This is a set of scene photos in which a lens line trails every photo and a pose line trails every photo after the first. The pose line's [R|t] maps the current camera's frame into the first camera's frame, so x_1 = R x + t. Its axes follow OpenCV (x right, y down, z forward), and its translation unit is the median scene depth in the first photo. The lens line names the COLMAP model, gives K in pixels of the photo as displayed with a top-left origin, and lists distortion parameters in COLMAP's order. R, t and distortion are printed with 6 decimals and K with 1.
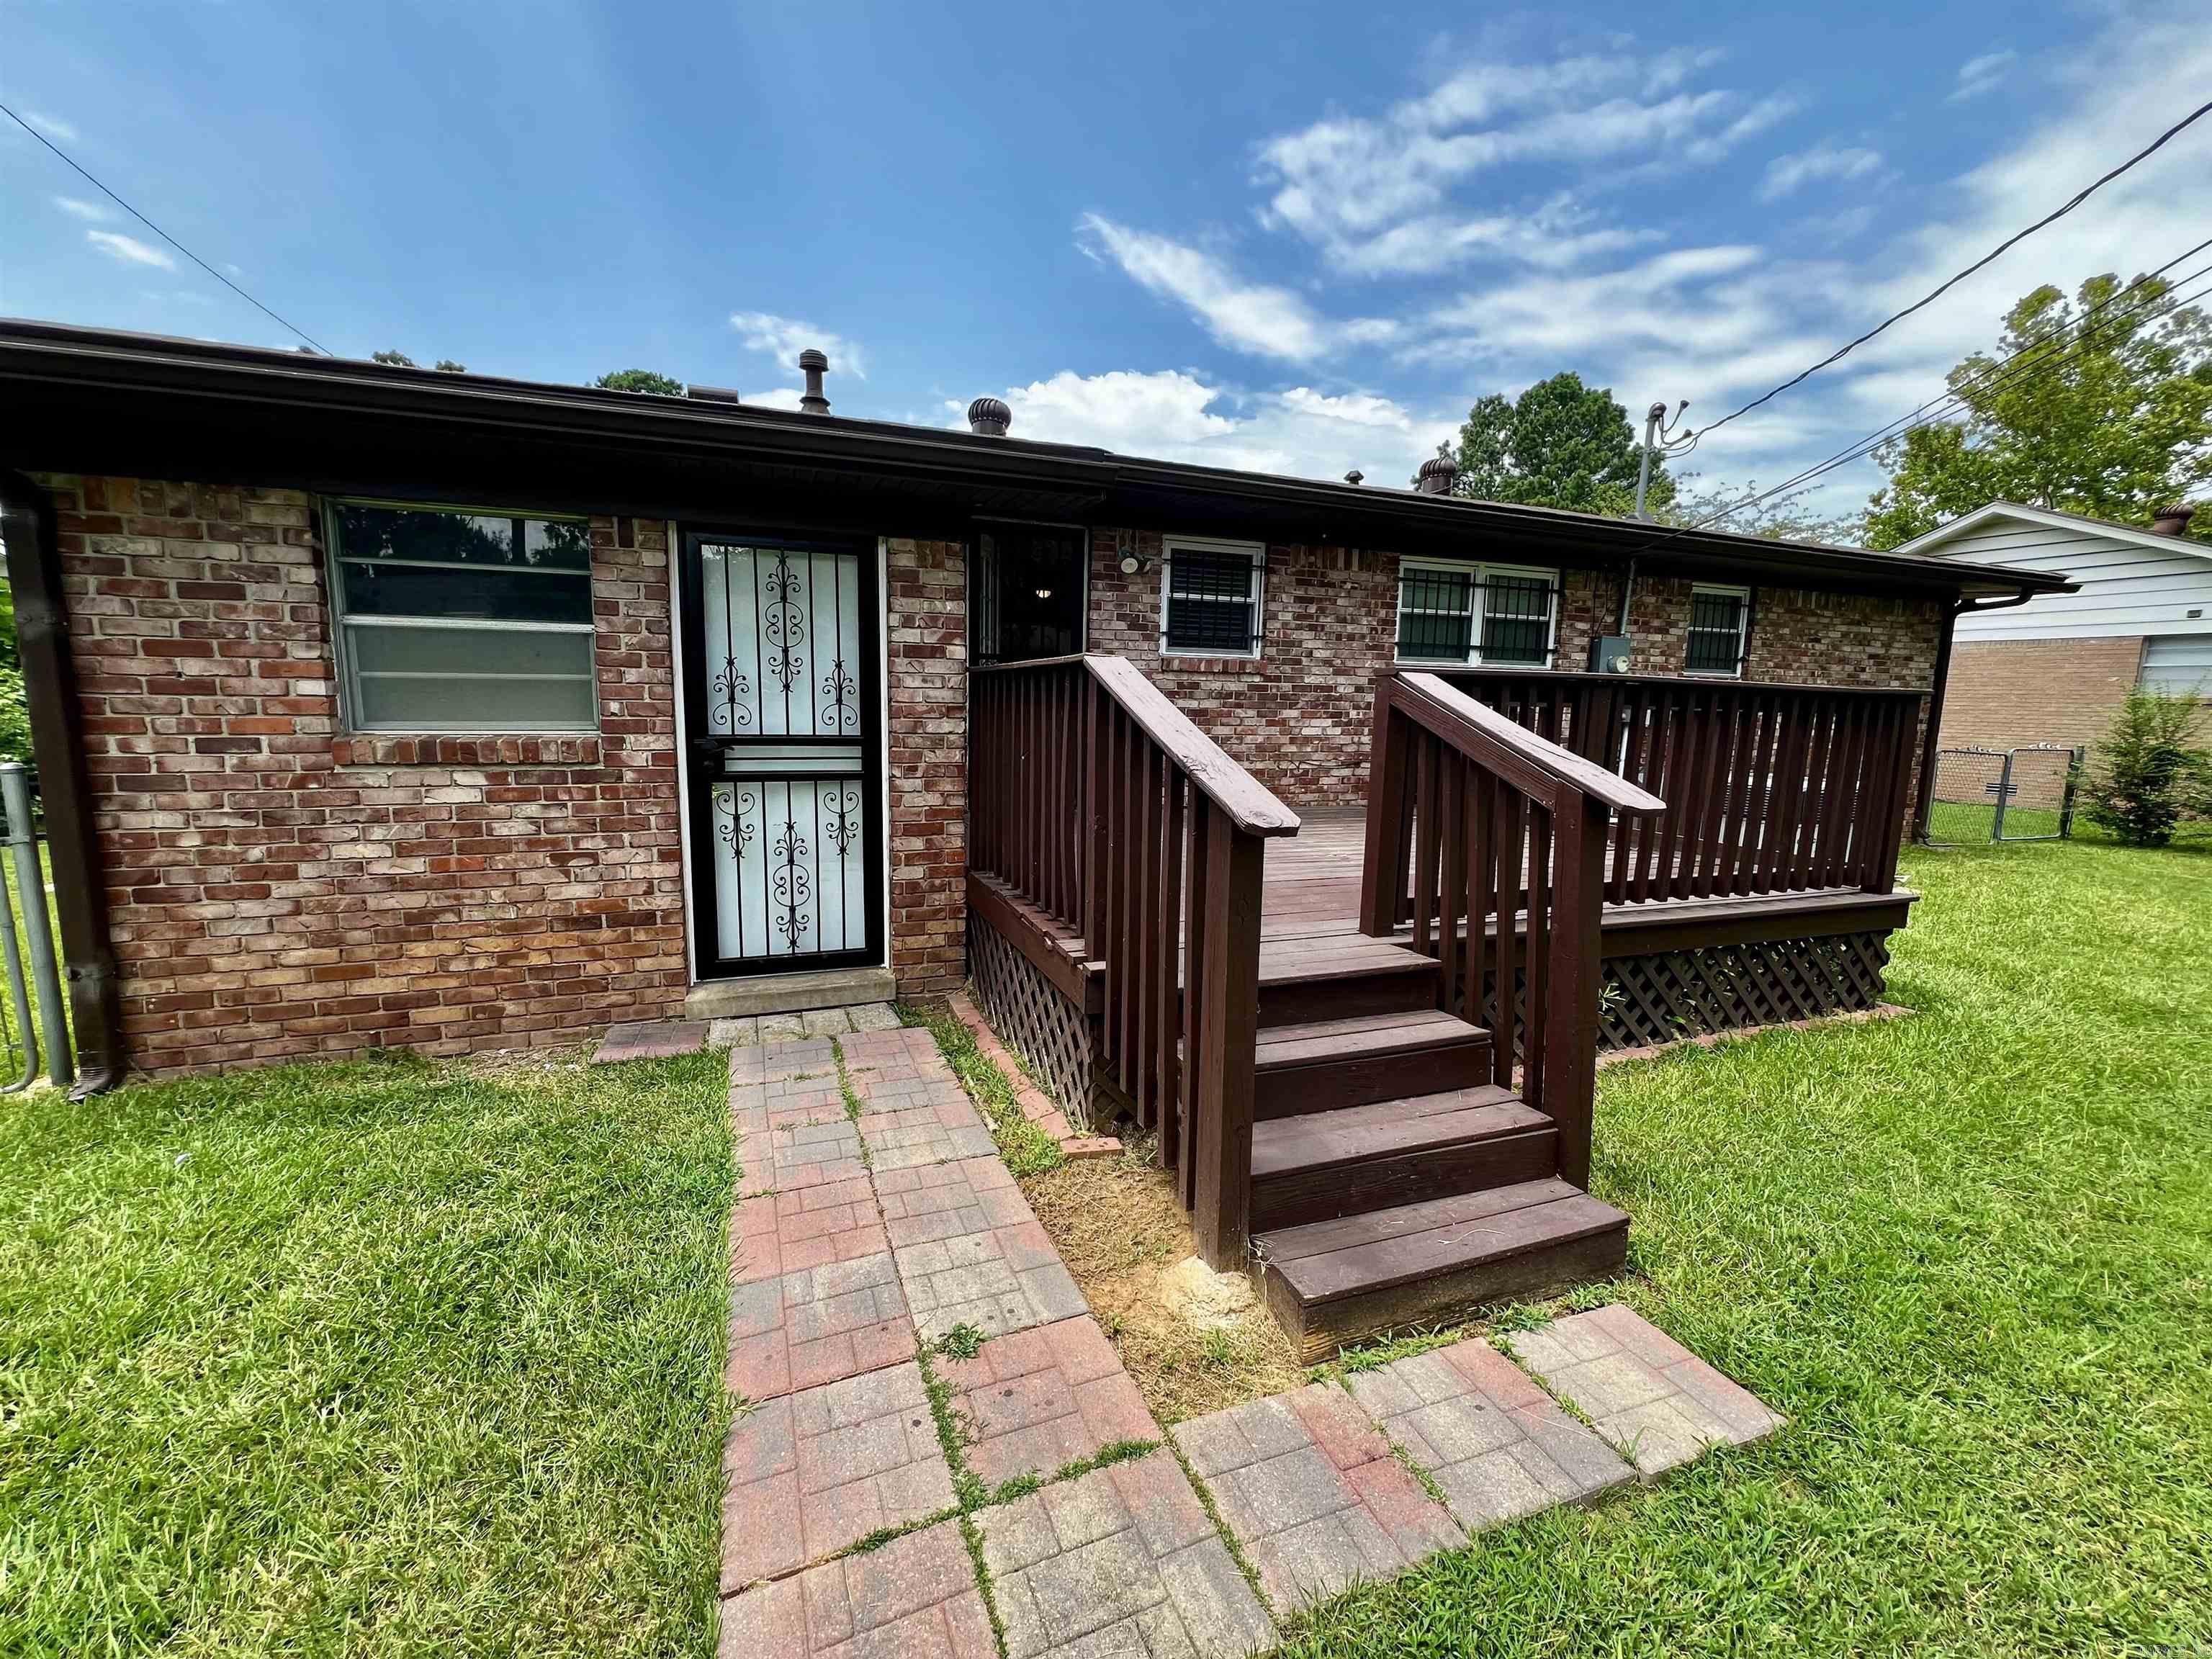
lens RADIAL K [[897.2, 0, 1097.2], [0, 897.2, 831.4], [0, 0, 1]] dist [-0.010471, 0.000178]
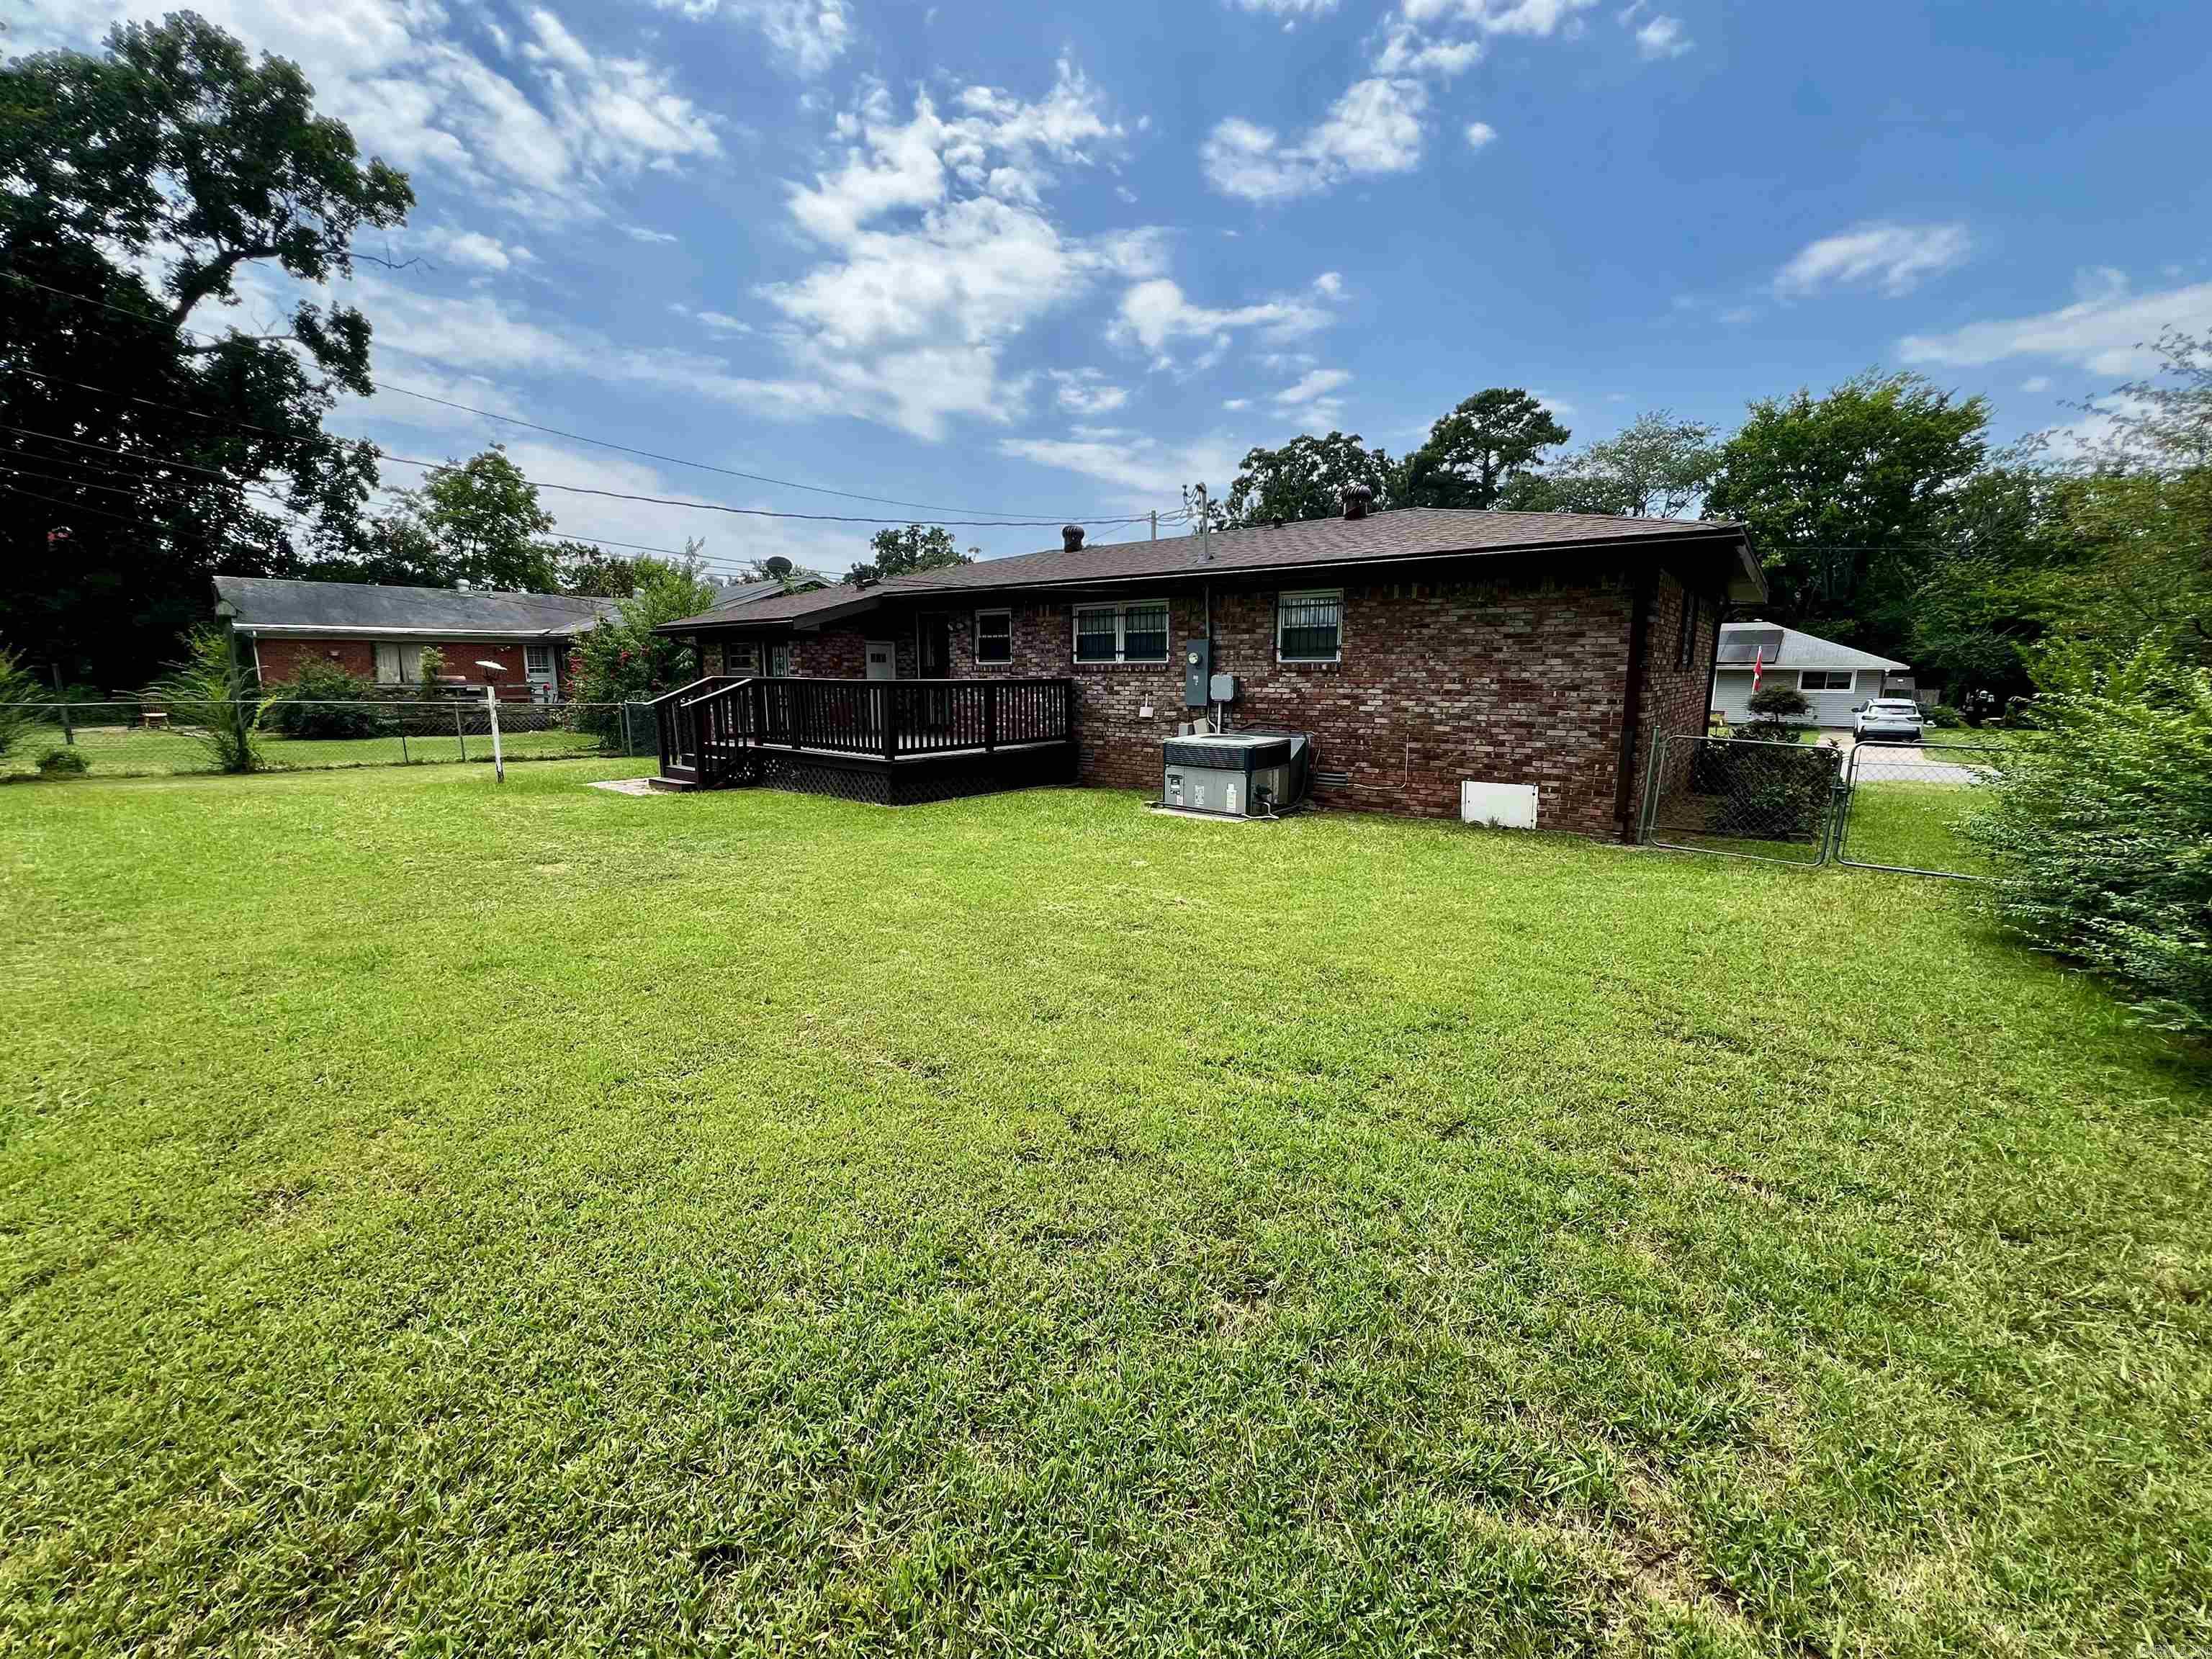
lens RADIAL K [[897.2, 0, 1097.2], [0, 897.2, 831.4], [0, 0, 1]] dist [-0.010471, 0.000178]
pose [[0.514914, 0.131836, -0.847043, 3.409978], [-0.120650, 0.989413, 0.080653, -0.005607], [0.848709, 0.060666, 0.525369, 0.186181]]
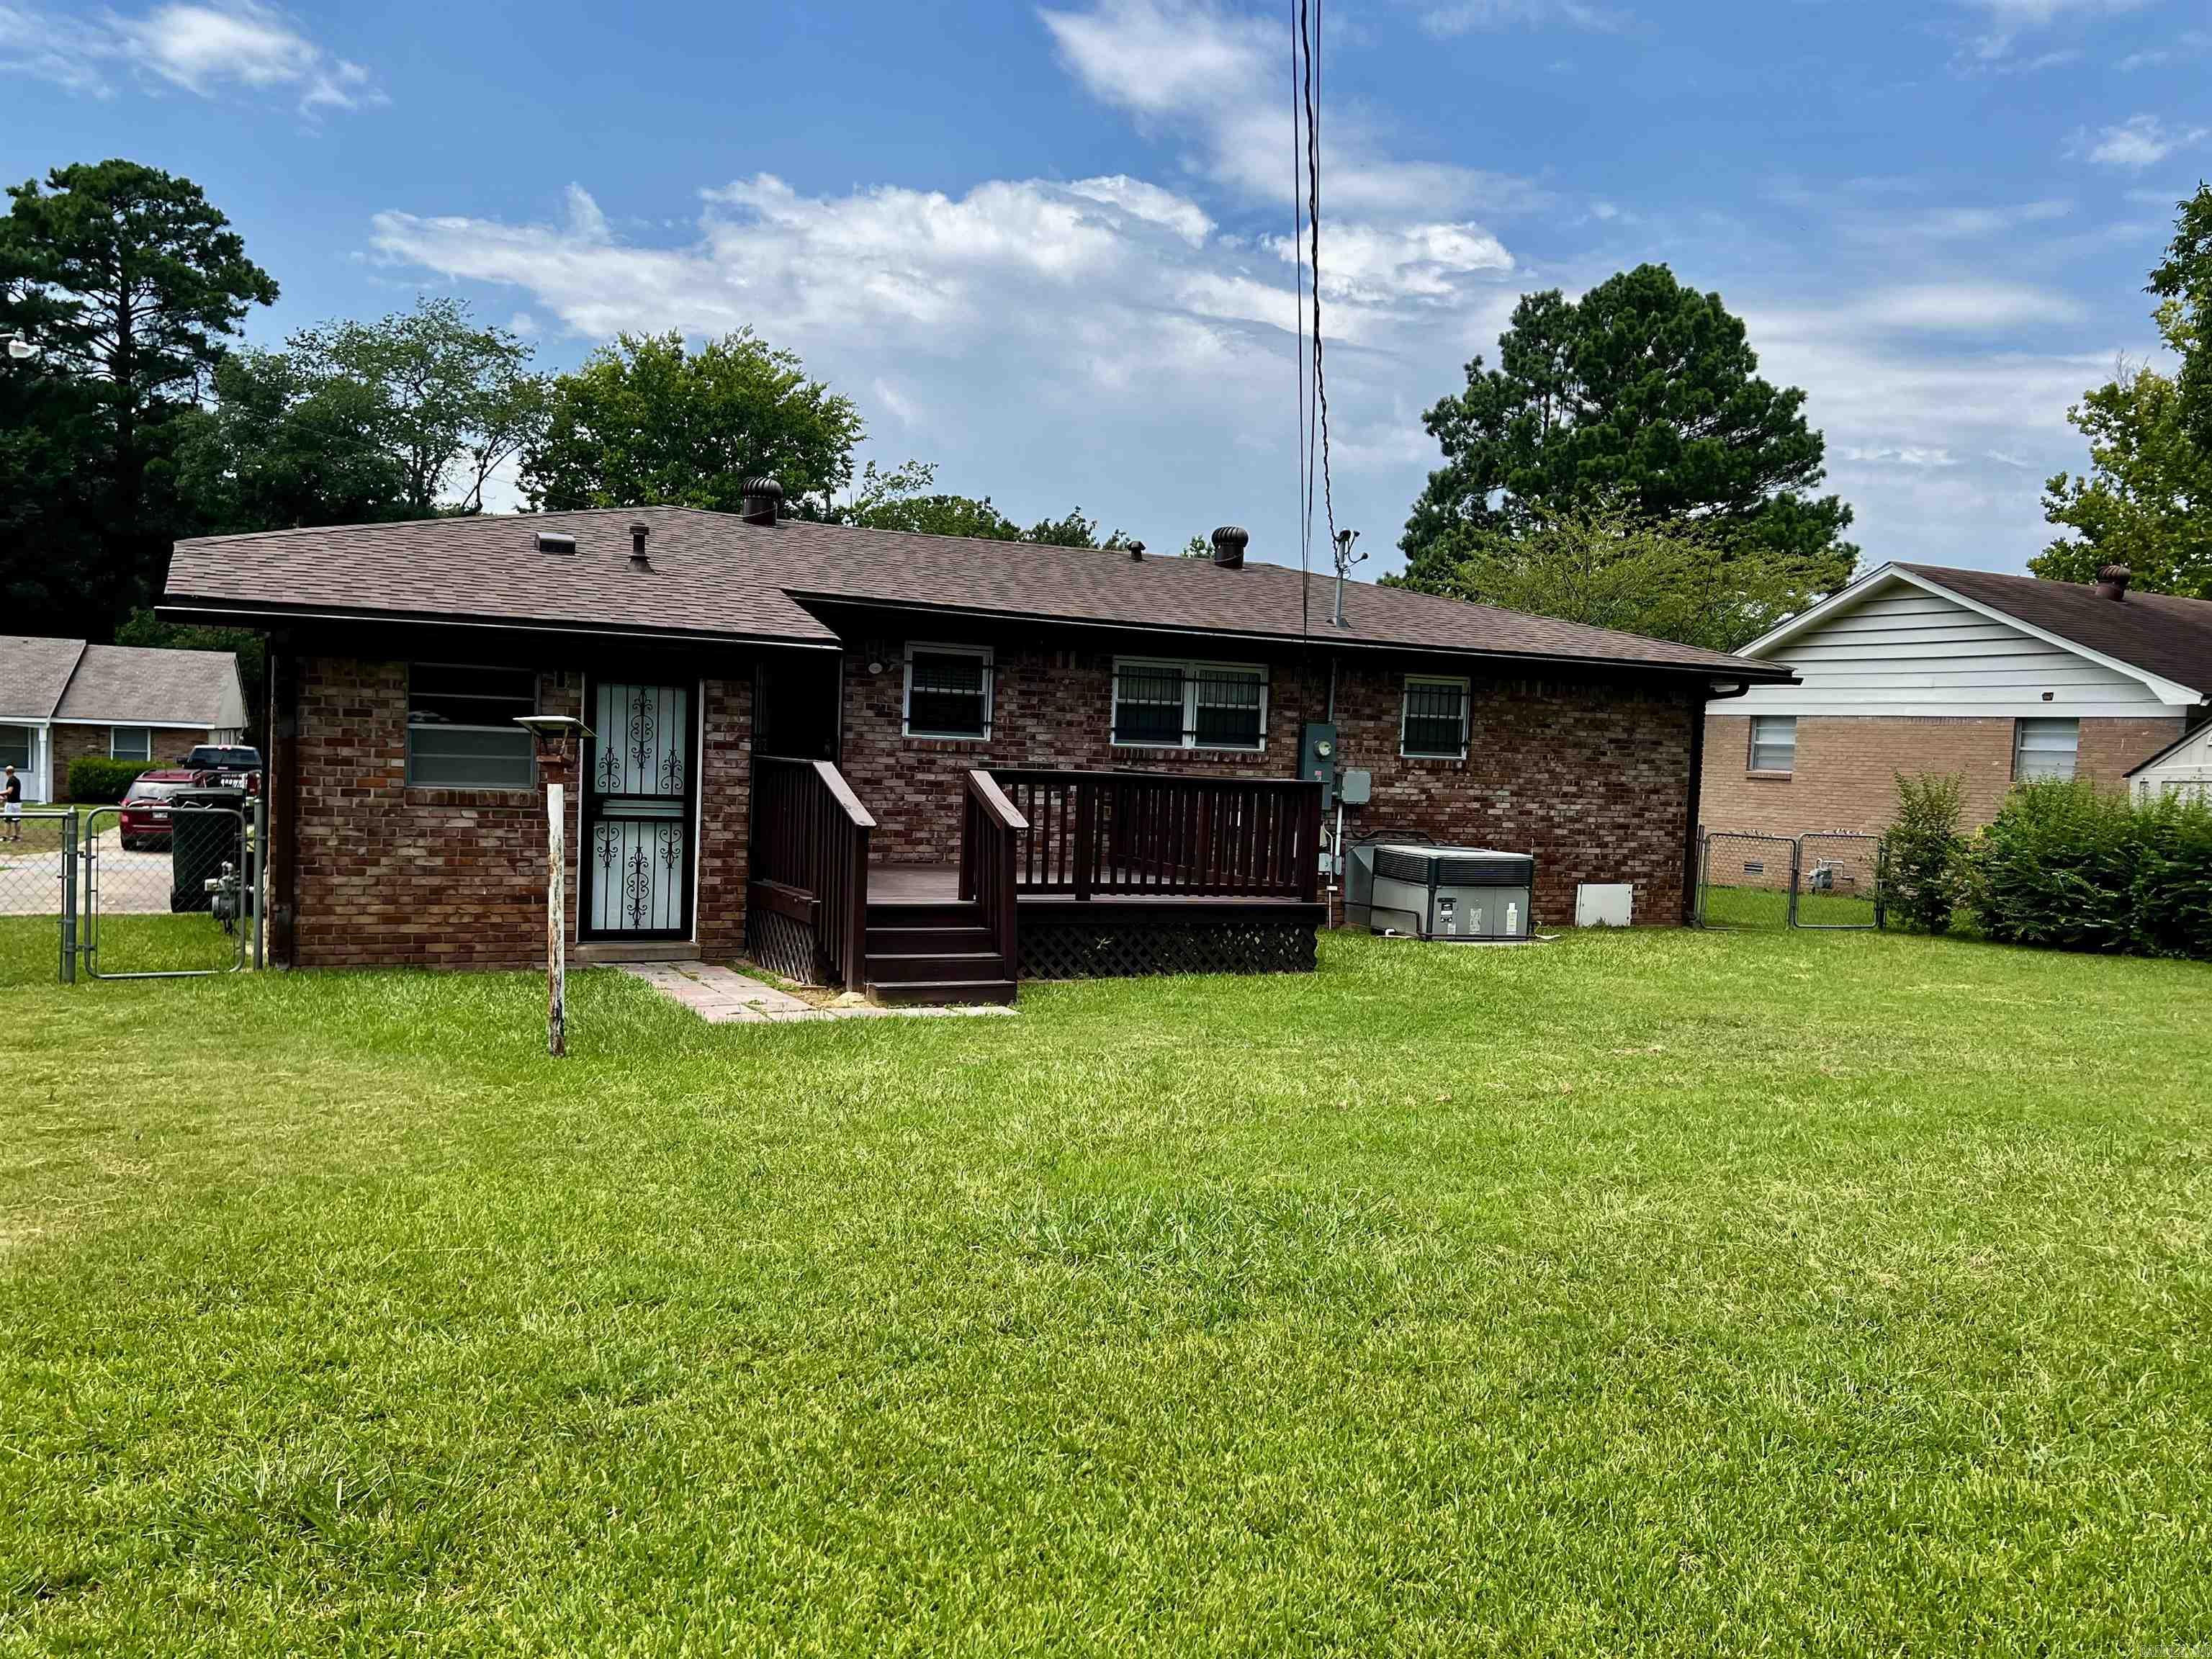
lens RADIAL K [[1759.8, 0, 1105.1], [0, 1759.8, 834.1], [0, 0, 1]] dist [0.077572, -0.092377]
pose [[0.995795, 0.016400, 0.090133, 0.208220], [-0.007441, 0.995075, -0.098847, 0.272550], [-0.091310, 0.097761, 0.991012, -2.227188]]
